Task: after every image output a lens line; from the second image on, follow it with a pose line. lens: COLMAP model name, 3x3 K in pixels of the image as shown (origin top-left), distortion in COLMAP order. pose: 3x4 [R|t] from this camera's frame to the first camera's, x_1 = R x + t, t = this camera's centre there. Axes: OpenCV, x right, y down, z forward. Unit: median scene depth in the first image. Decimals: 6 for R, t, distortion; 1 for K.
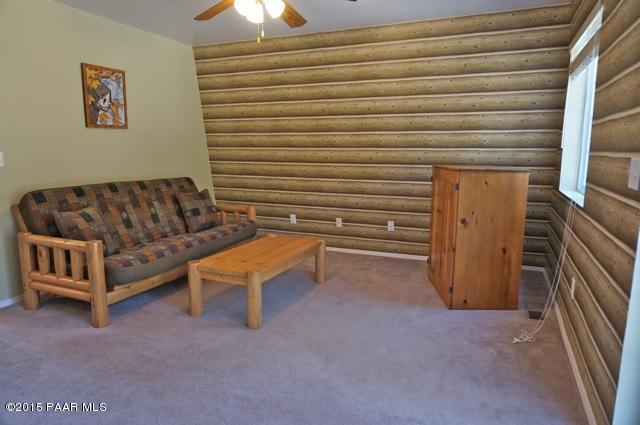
lens RADIAL K [[428.7, 0, 317.8], [0, 428.7, 214.9], [0, 0, 1]] dist [-0.051776, 0.036325]
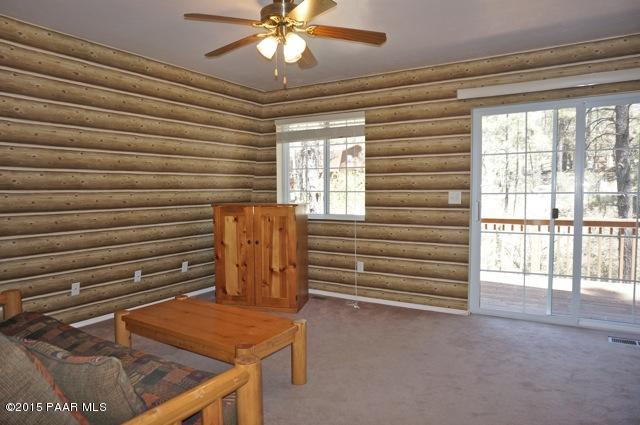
lens RADIAL K [[428.7, 0, 317.4], [0, 428.7, 210.8], [0, 0, 1]] dist [-0.051776, 0.036325]
pose [[0.143816, -0.057193, 0.987950, -0.659922], [0.155428, 0.987244, 0.034527, -0.082694], [-0.977323, 0.148589, 0.150871, 0.493190]]
